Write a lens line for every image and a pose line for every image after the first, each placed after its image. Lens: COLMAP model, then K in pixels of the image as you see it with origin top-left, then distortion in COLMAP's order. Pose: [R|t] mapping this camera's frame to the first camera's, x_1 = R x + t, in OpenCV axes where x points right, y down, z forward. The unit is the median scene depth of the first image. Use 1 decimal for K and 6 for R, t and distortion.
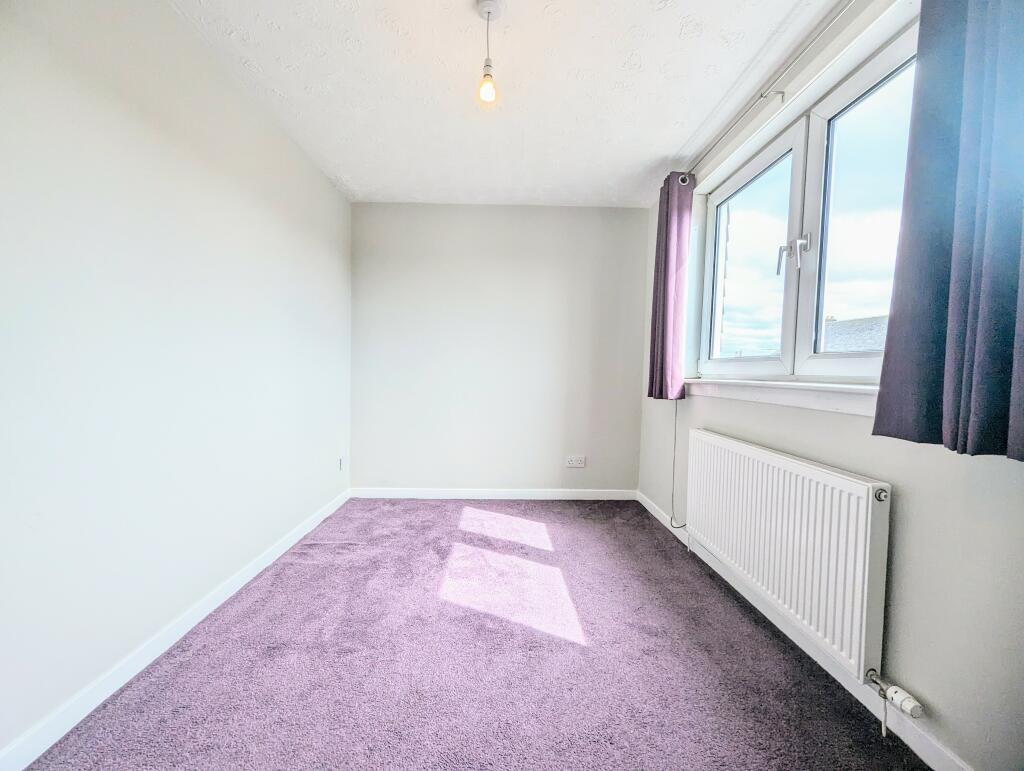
lens RADIAL K [[423.5, 0, 509.1], [0, 423.5, 381.7], [0, 0, 1]] dist [0.001411, -0.000997]
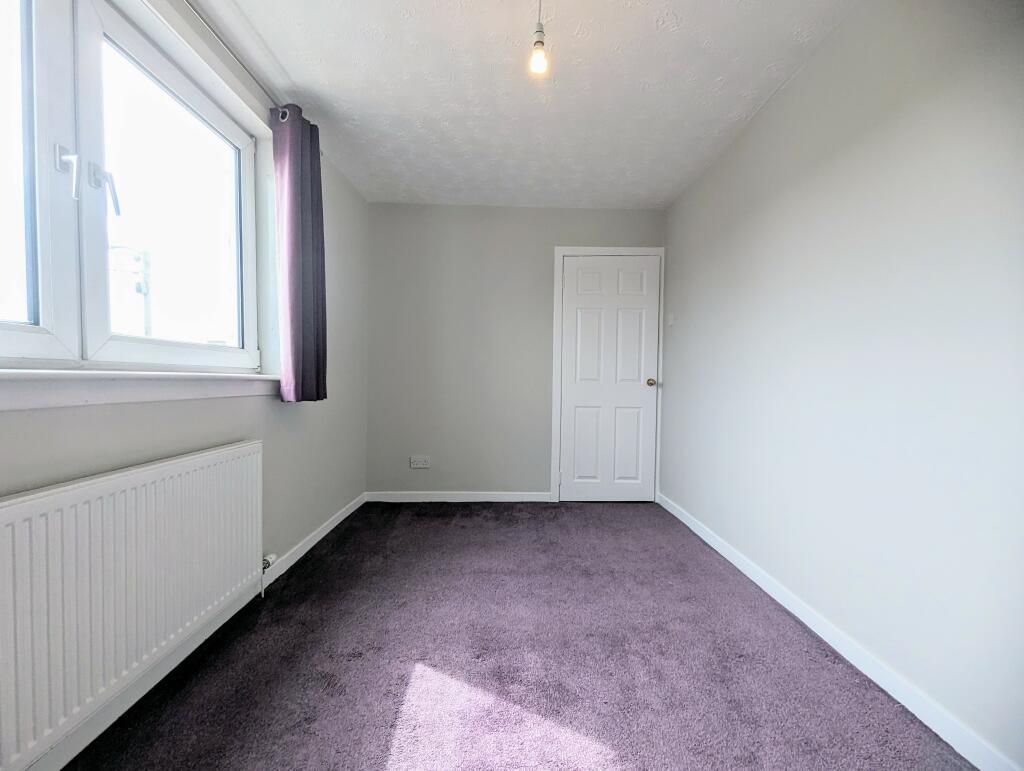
lens RADIAL K [[423.5, 0, 509.1], [0, 423.5, 381.7], [0, 0, 1]] dist [0.001411, -0.000997]
pose [[-0.999744, -0.021299, 0.007669, -0.016726], [-0.021121, 0.999522, 0.022596, -0.012882], [-0.008146, 0.022428, -0.999715, 1.826127]]
